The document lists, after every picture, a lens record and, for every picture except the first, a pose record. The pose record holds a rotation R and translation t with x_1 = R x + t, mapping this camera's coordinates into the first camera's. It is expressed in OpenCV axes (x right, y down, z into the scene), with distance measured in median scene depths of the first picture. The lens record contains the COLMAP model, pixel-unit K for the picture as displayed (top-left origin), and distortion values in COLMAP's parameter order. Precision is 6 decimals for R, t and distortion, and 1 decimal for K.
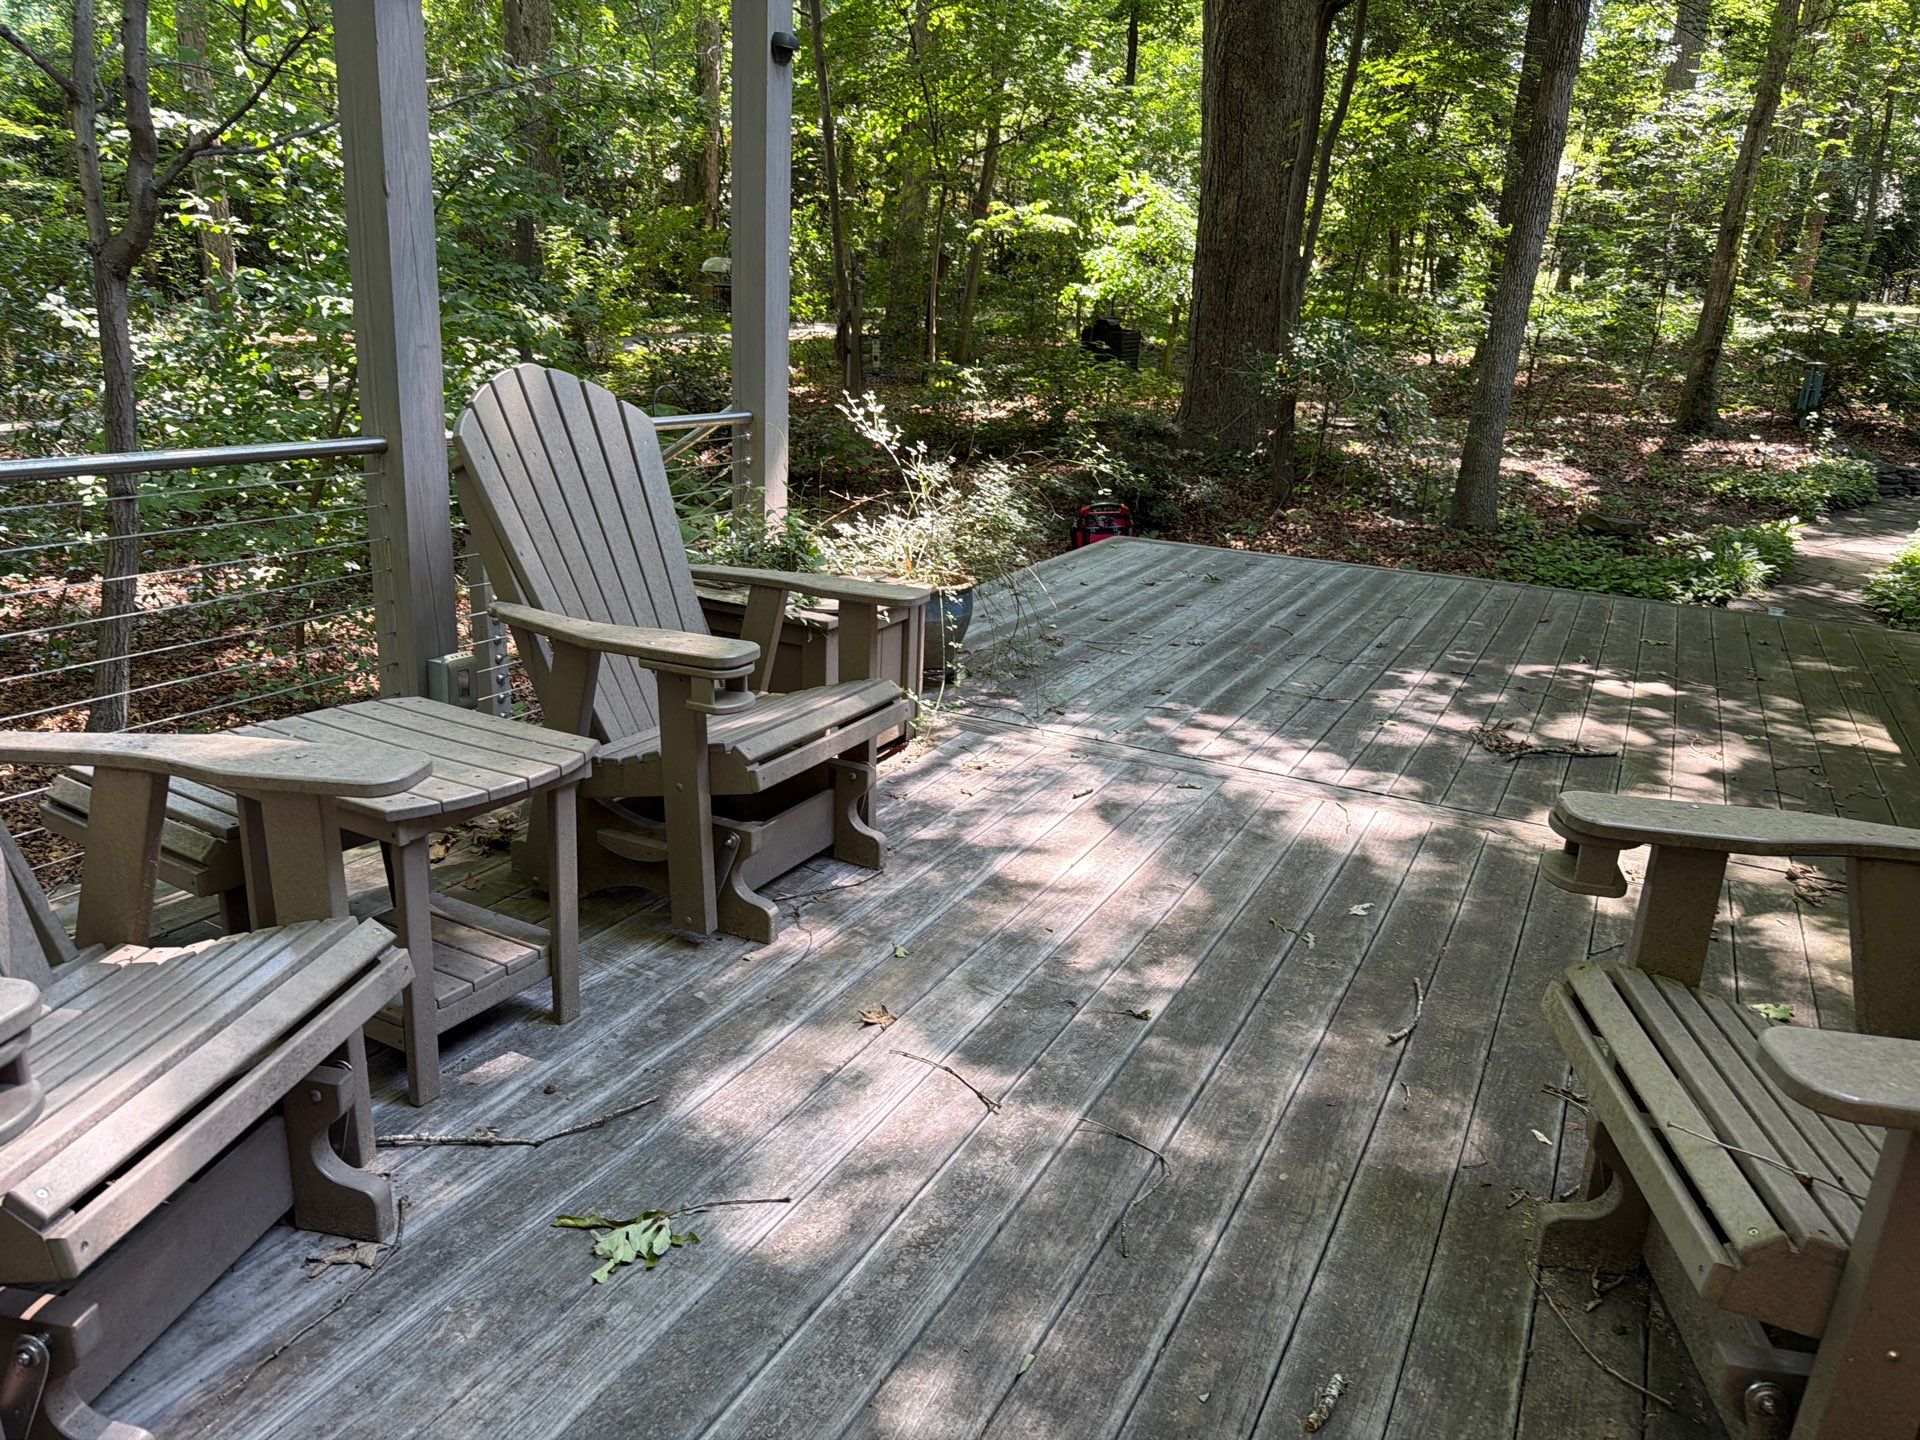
lens RADIAL K [[1464.5, 0, 960.0], [0, 1464.5, 720.0], [0, 0, 1]] dist [0.026623, -0.026920]
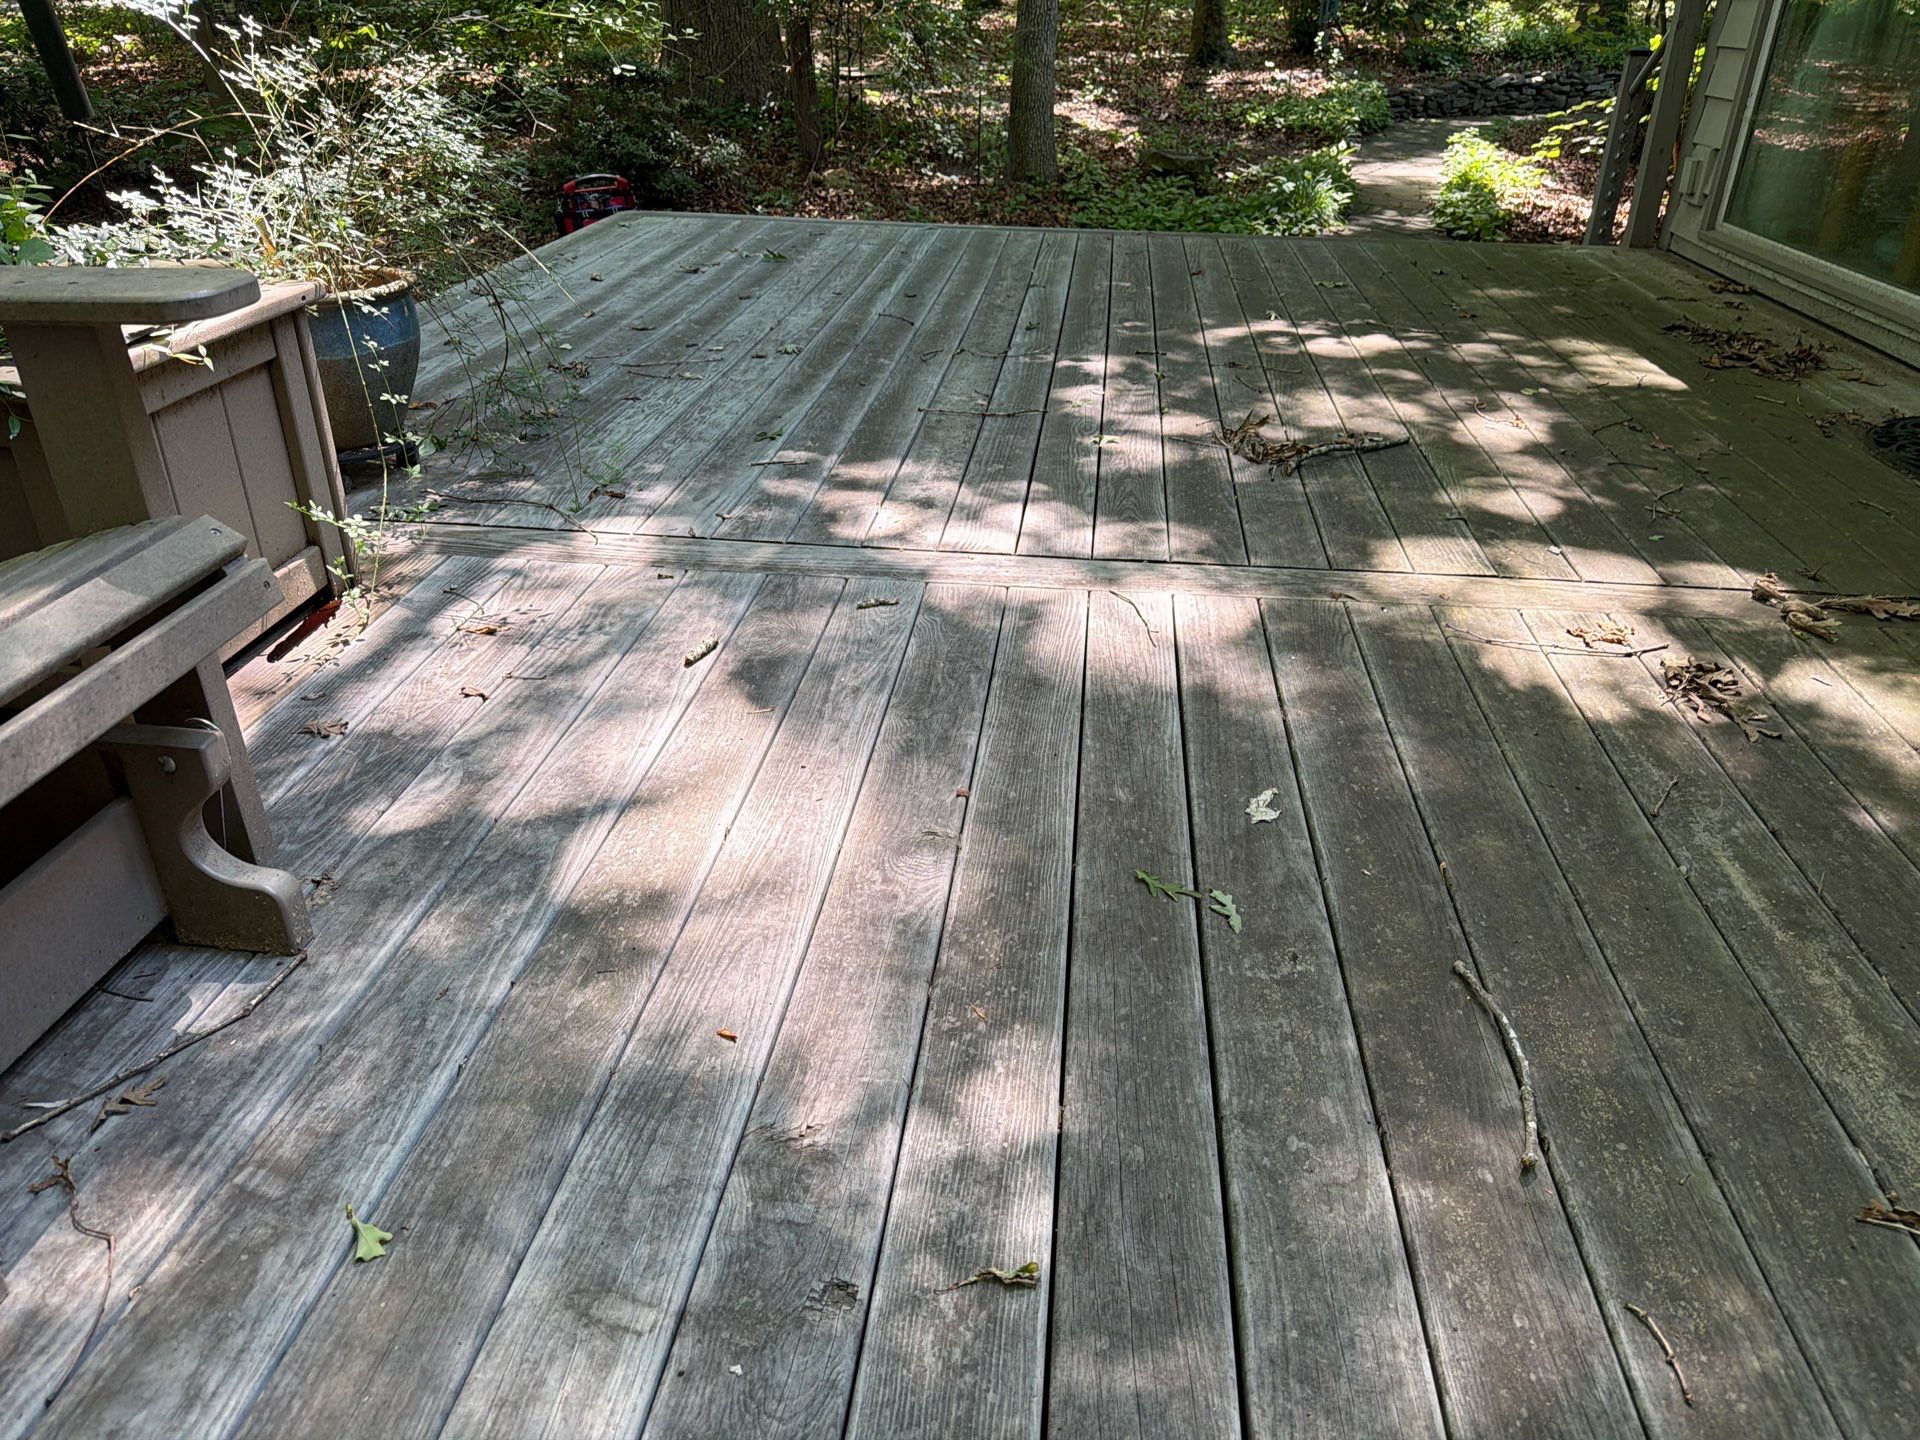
lens RADIAL K [[1425.9, 0, 1013.2], [0, 1425.9, 745.7], [0, 0, 1]] dist [0.089323, -0.141786]
pose [[0.928533, -0.199636, 0.313004, 0.016509], [0.128408, 0.963774, 0.233777, -0.023531], [-0.348336, -0.176878, 0.920531, 0.414198]]
